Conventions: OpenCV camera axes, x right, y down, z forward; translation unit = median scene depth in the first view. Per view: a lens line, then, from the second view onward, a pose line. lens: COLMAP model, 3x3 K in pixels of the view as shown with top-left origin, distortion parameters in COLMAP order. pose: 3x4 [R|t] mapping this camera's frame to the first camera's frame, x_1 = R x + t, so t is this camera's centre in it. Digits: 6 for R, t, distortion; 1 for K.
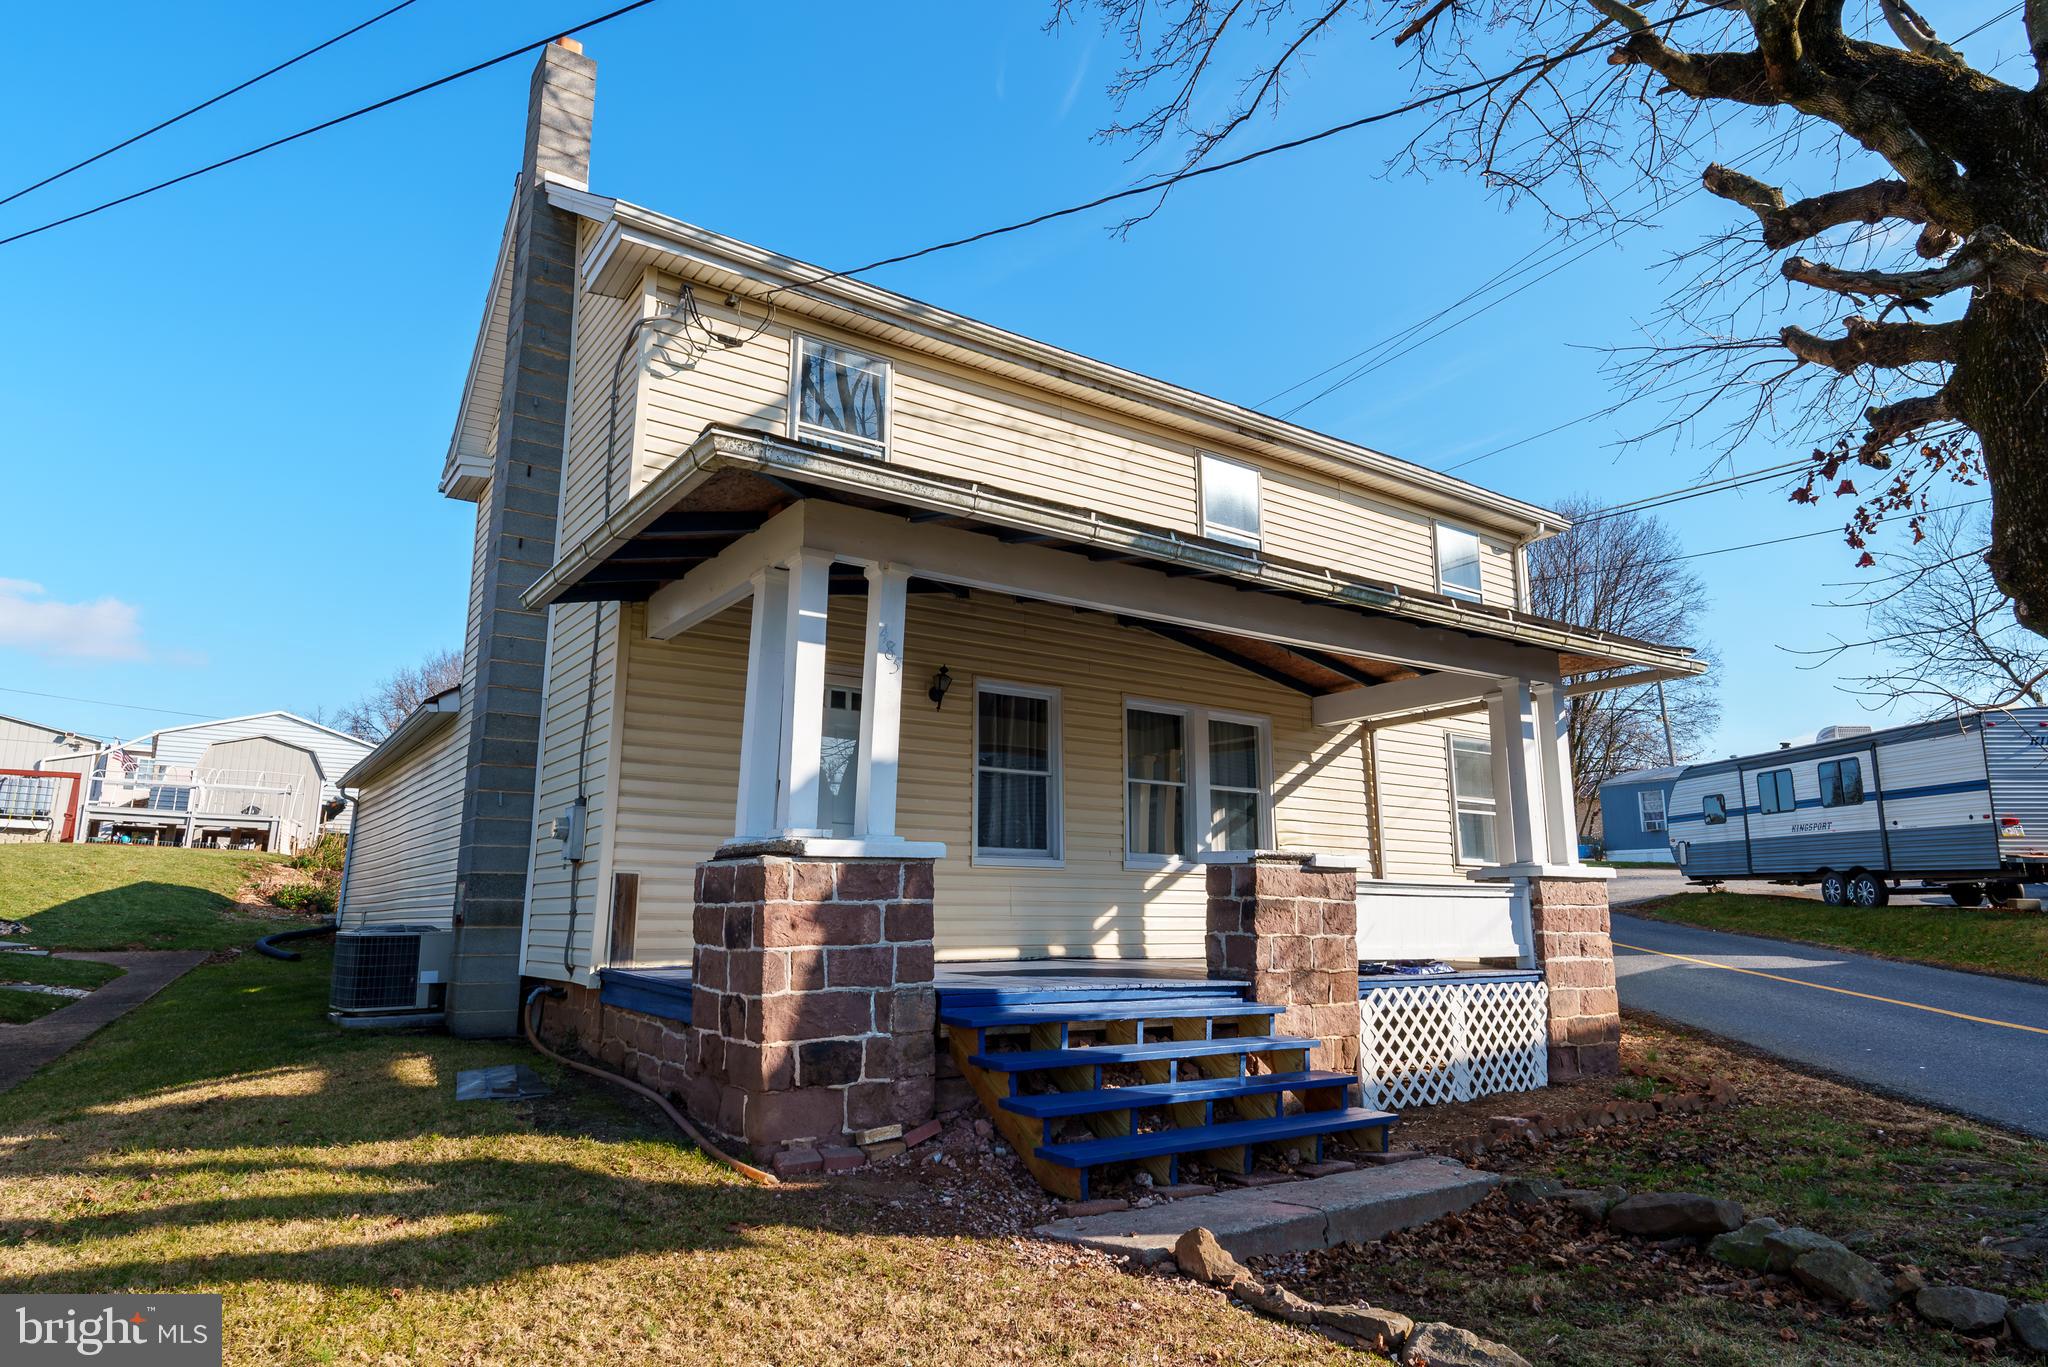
lens RADIAL K [[1212.7, 0, 1024.0], [0, 1212.7, 683.5], [0, 0, 1]] dist [-0.001323, 0.000342]
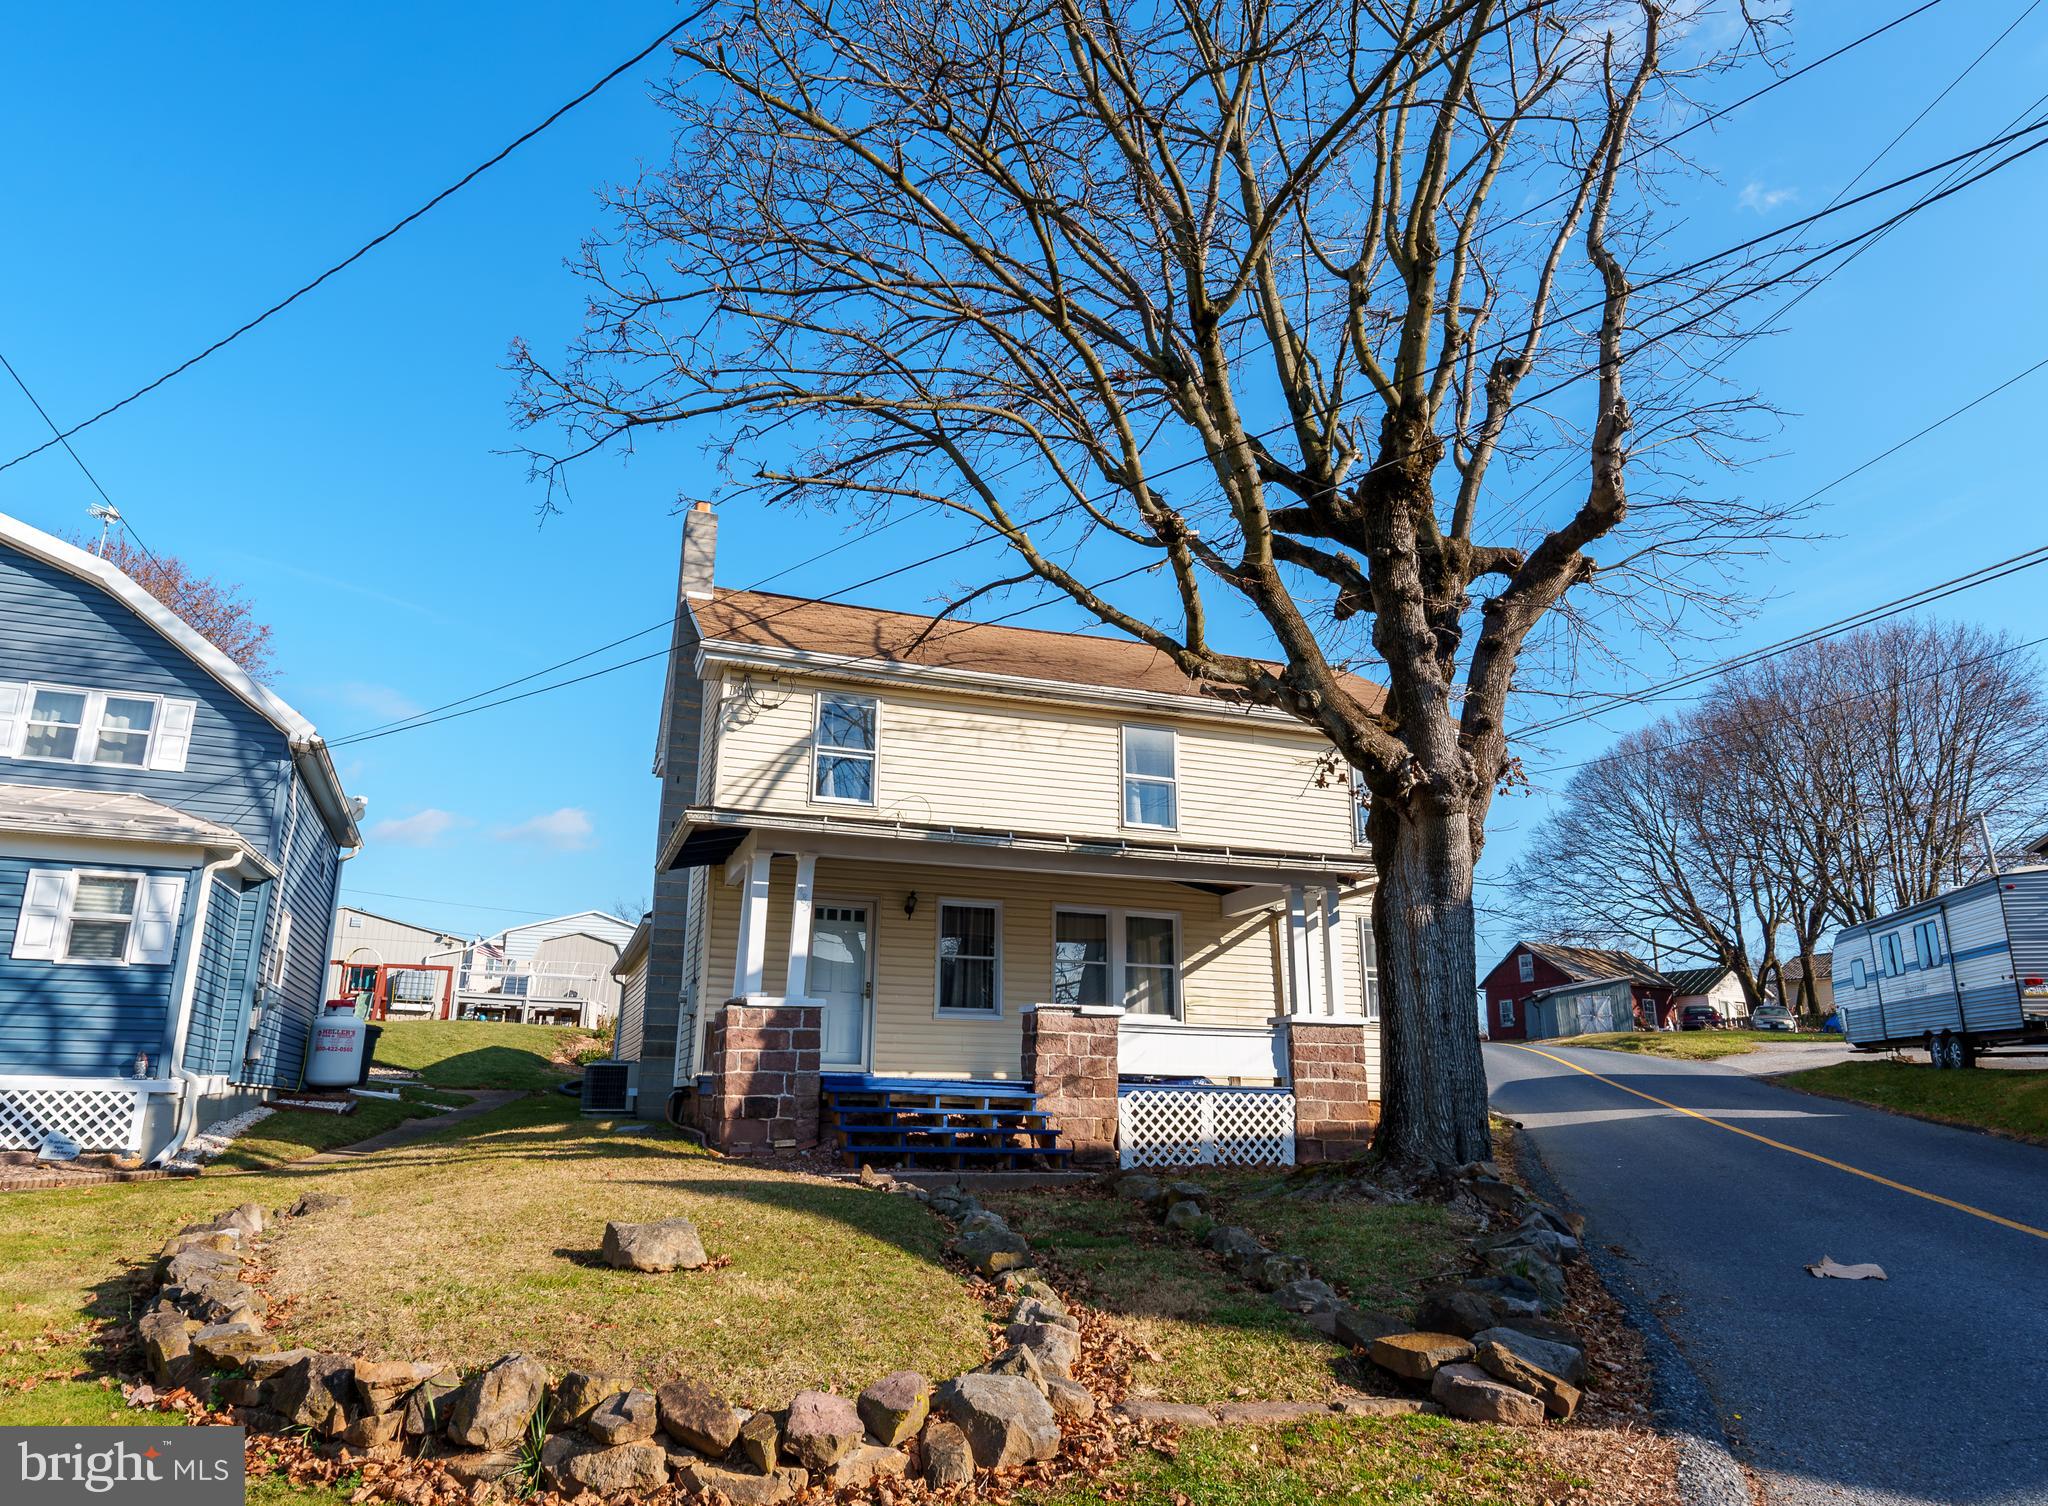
lens RADIAL K [[1325.7, 0, 978.6], [0, 1325.7, 750.9], [0, 0, 1]] dist [-0.002043, 0.000934]
pose [[0.958532, -0.063265, -0.277873, 0.503922], [0.042439, 0.995864, -0.080340, -0.053528], [0.281806, 0.065216, 0.957252, -0.635496]]
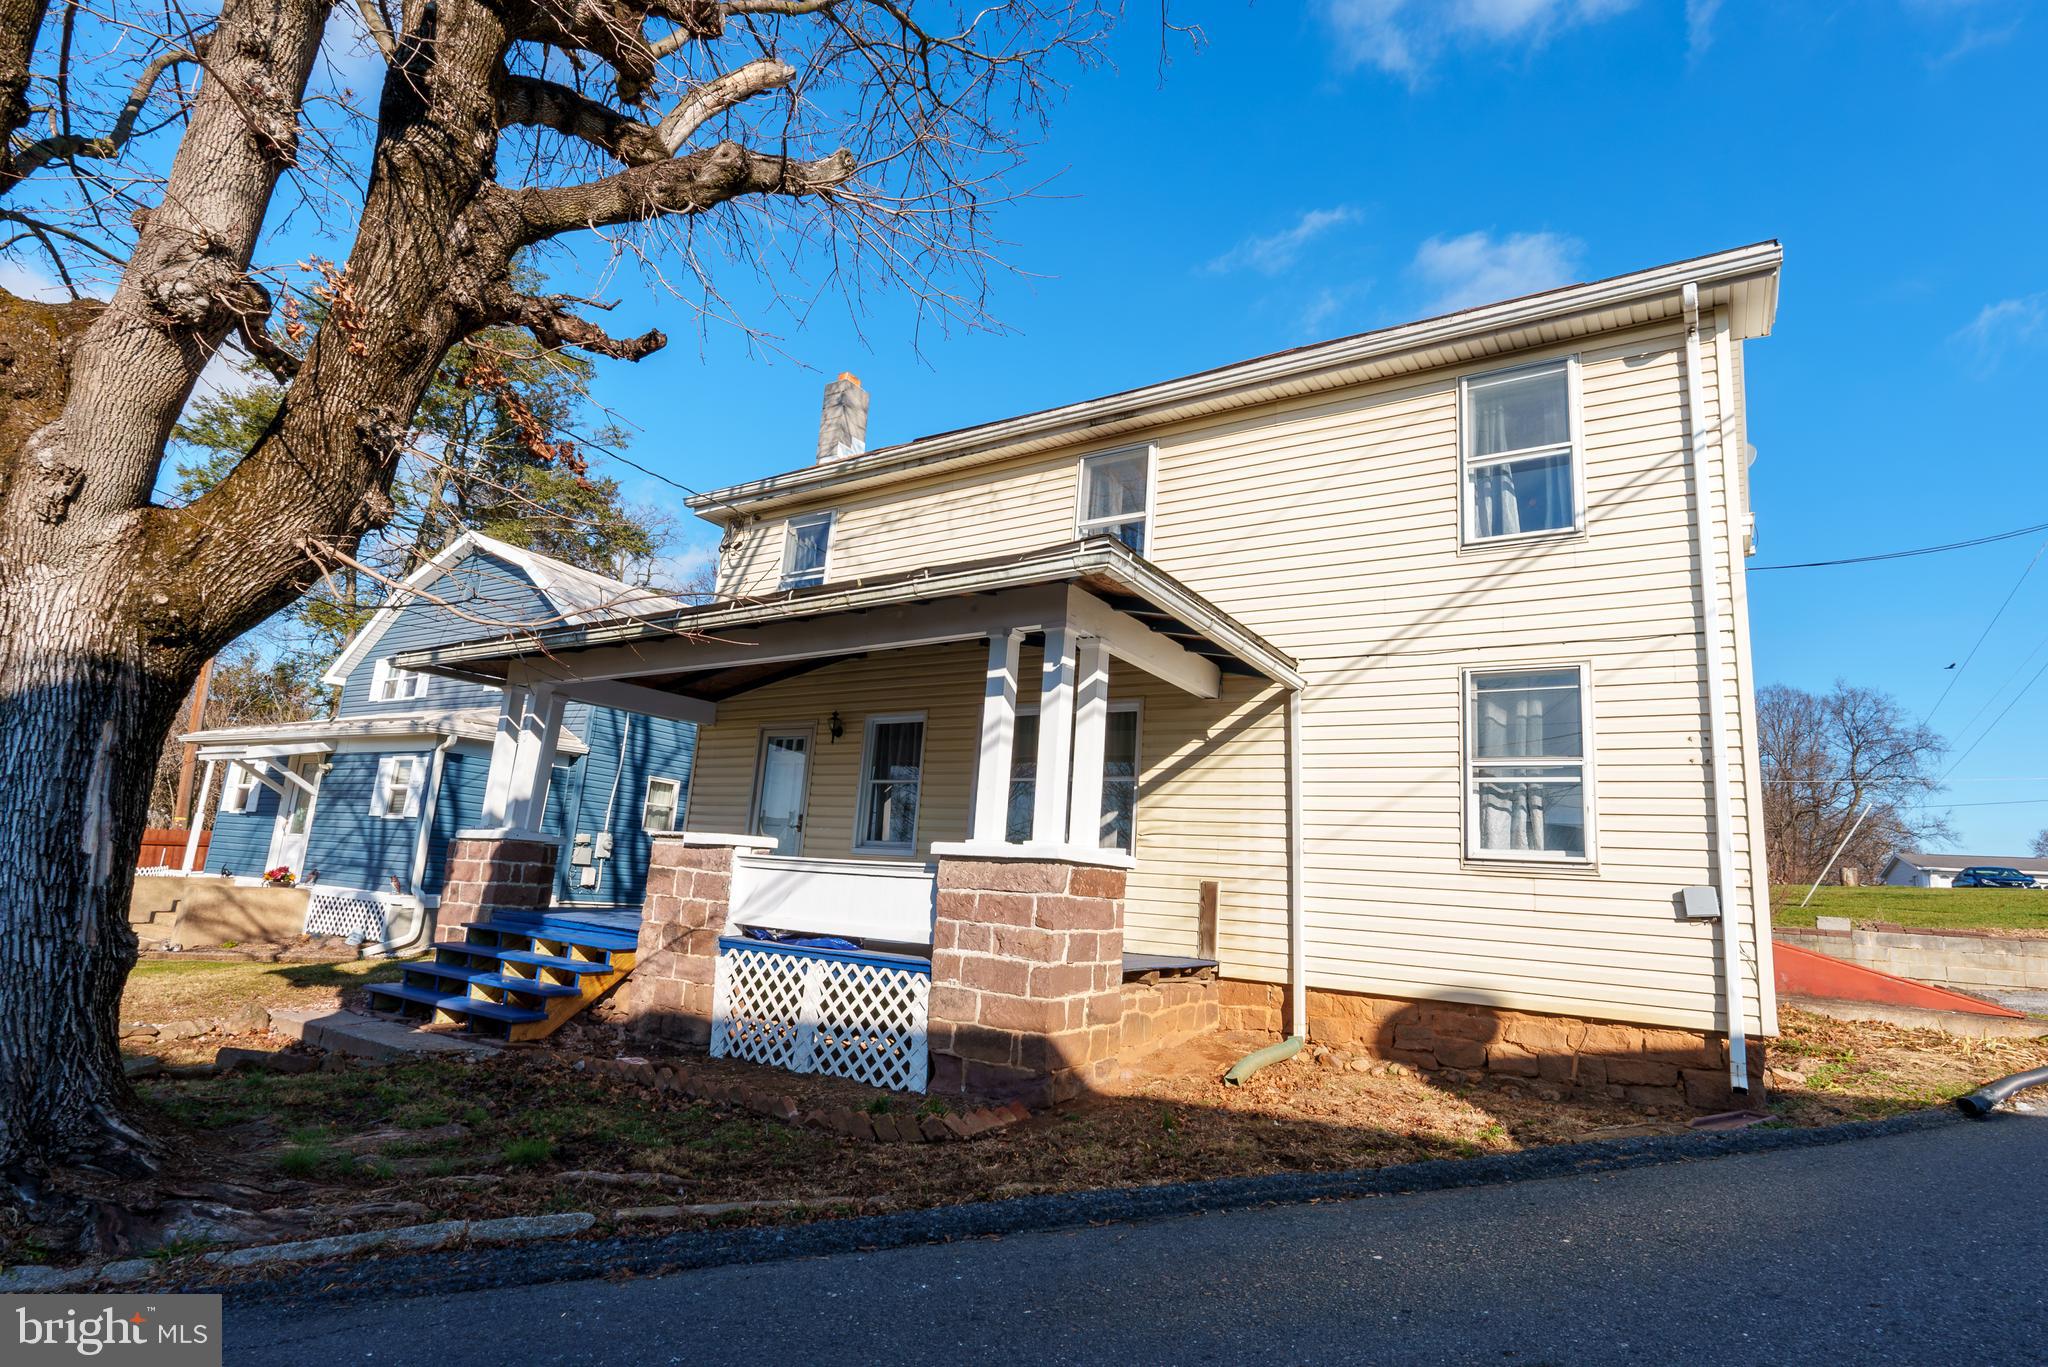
lens RADIAL K [[1038.2, 0, 1024.0], [0, 1038.2, 683.5], [0, 0, 1]] dist [-0.003587, -0.000629]
pose [[0.365981, -0.166301, -0.915643, 1.107345], [0.112473, 0.984596, -0.133869, 0.137573], [0.923801, -0.053991, 0.379048, 0.740405]]
